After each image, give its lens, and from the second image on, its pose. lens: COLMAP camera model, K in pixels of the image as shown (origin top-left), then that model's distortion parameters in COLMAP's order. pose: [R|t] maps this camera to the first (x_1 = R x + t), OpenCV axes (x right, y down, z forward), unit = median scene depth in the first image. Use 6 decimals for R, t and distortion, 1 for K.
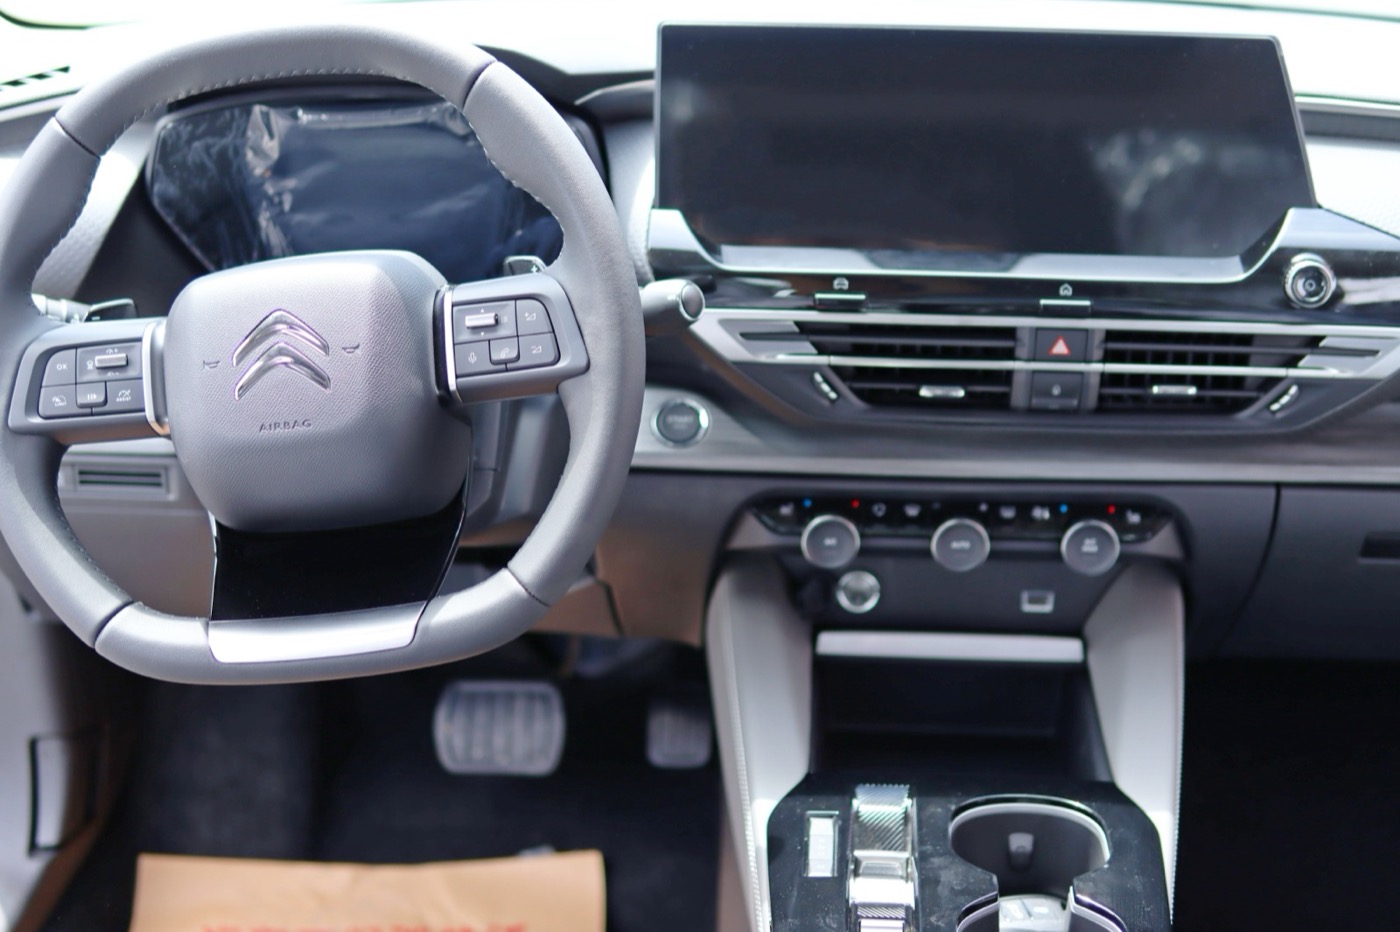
lens RADIAL K [[2022.7, 0, 700.0], [0, 2022.7, 466.0], [0, 0, 1]] dist [-0.108140, -0.290840]
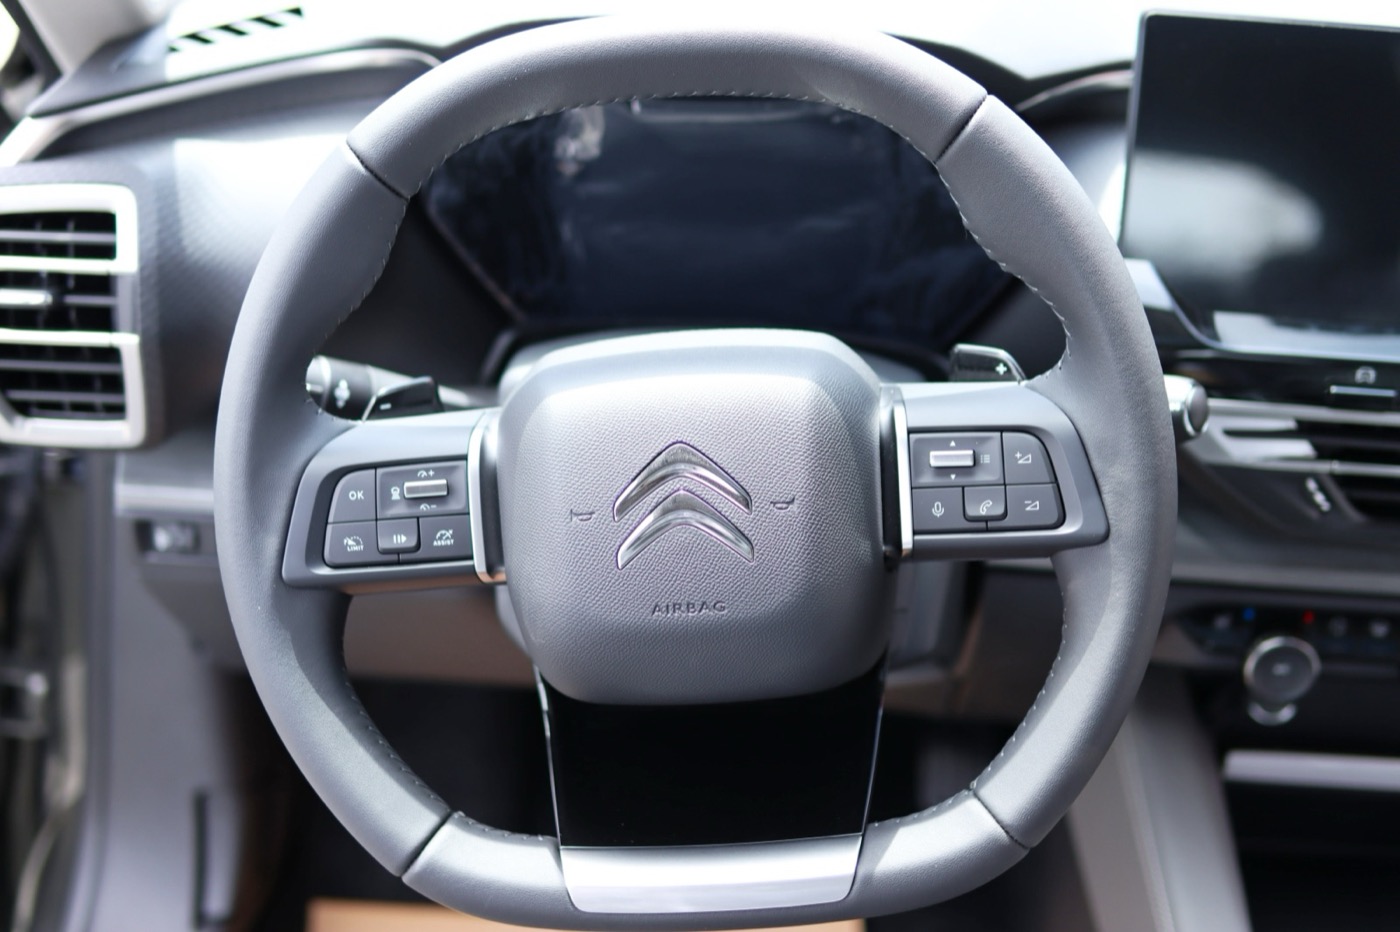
lens RADIAL K [[2022.7, 0, 700.0], [0, 2022.7, 466.0], [0, 0, 1]] dist [-0.108140, -0.290840]
pose [[0.999434, 0.032181, 0.009786, -0.204165], [-0.033167, 0.991290, 0.127455, -0.157390], [-0.005600, -0.127707, 0.991796, 0.280596]]
